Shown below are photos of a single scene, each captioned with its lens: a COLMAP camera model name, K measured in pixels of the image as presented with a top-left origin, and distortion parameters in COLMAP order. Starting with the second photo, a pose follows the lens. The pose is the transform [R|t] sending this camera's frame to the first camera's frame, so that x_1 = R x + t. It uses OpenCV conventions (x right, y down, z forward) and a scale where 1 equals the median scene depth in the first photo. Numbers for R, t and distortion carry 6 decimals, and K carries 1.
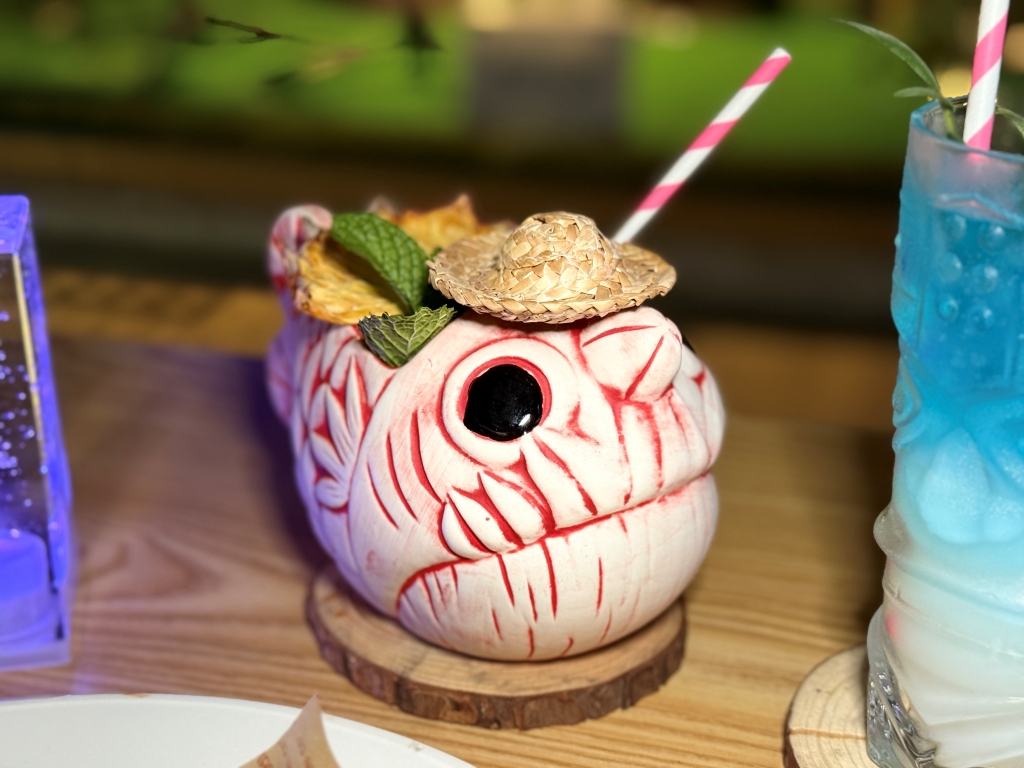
lens RADIAL K [[1551.3, 0, 512.0], [0, 1551.3, 384.0], [0, 0, 1]] dist [0.018253, 0.020111]
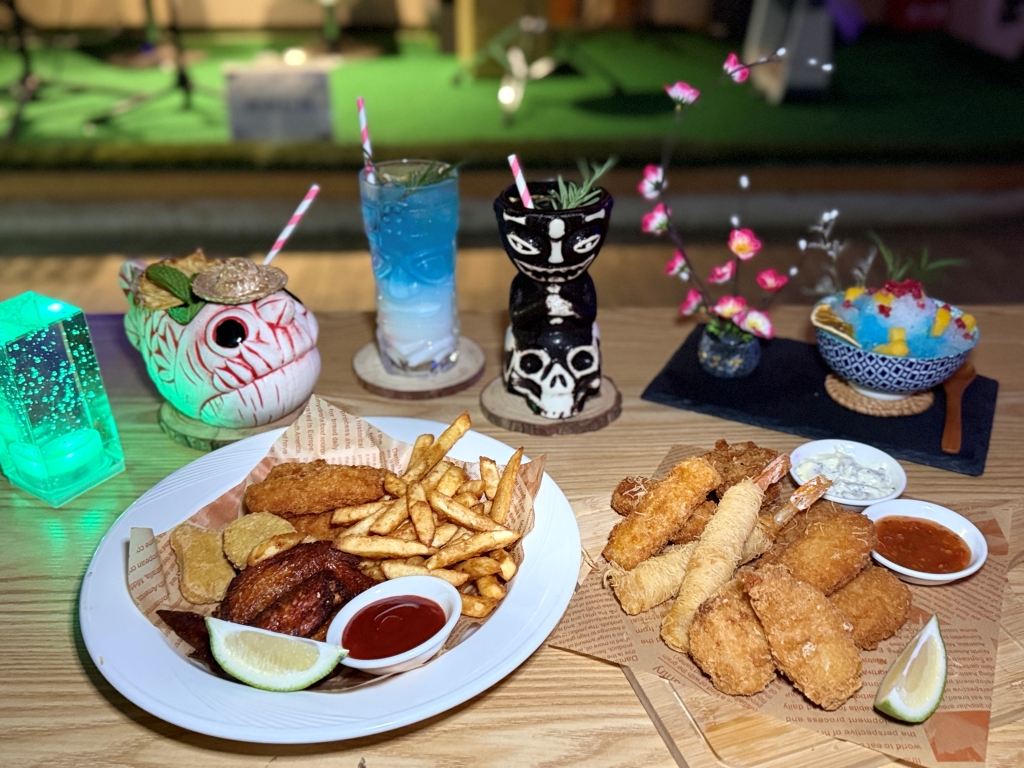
lens RADIAL K [[957.8, 0, 512.0], [0, 957.8, 384.0], [0, 0, 1]] dist [0.118054, -0.006727]
pose [[0.956185, -0.149718, 0.251585, 0.026758], [0.118675, 0.983793, 0.134413, -0.069472], [-0.267631, -0.098667, 0.958456, -0.752406]]
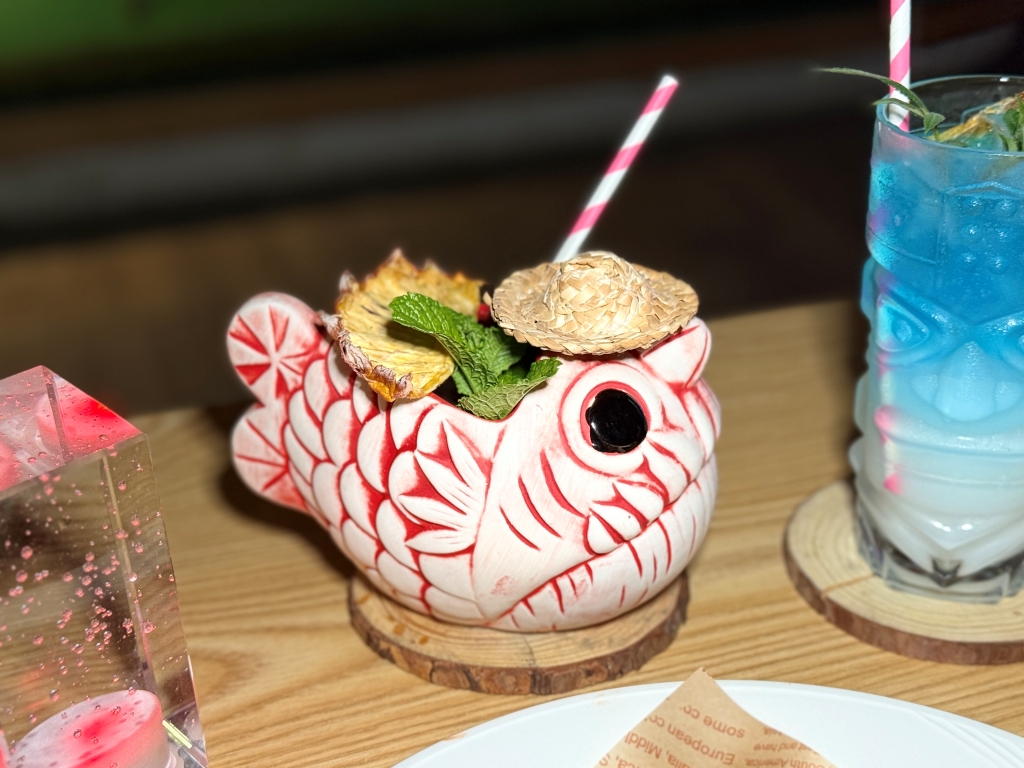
lens RADIAL K [[1551.3, 0, 512.0], [0, 1551.3, 384.0], [0, 0, 1]] dist [0.018253, 0.020111]
pose [[0.824935, -0.294479, 0.482456, -0.631505], [0.246868, 0.955558, 0.161137, -0.225176], [-0.508466, -0.013824, 0.860971, 0.004230]]
